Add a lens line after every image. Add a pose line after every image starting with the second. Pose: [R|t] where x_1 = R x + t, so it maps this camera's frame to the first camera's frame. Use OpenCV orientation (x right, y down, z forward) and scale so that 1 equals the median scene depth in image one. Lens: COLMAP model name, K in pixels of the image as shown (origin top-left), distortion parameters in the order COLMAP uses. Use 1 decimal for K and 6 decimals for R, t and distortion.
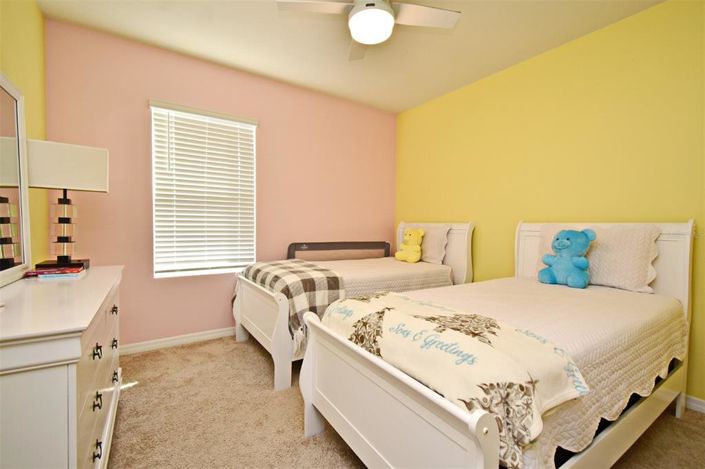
lens RADIAL K [[311.0, 0, 352.5], [0, 311.0, 234.5], [0, 0, 1]] dist [-0.000641, -0.000030]
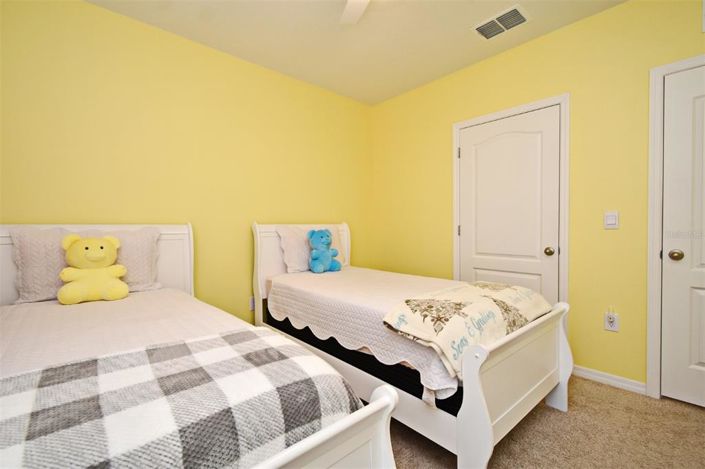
lens RADIAL K [[311.0, 0, 352.5], [0, 311.0, 234.5], [0, 0, 1]] dist [-0.000641, -0.000030]
pose [[-0.134686, -0.029730, 0.990442, -0.420027], [0.037086, 0.998698, 0.035021, -0.025229], [-0.990194, 0.041448, -0.133408, 0.704659]]
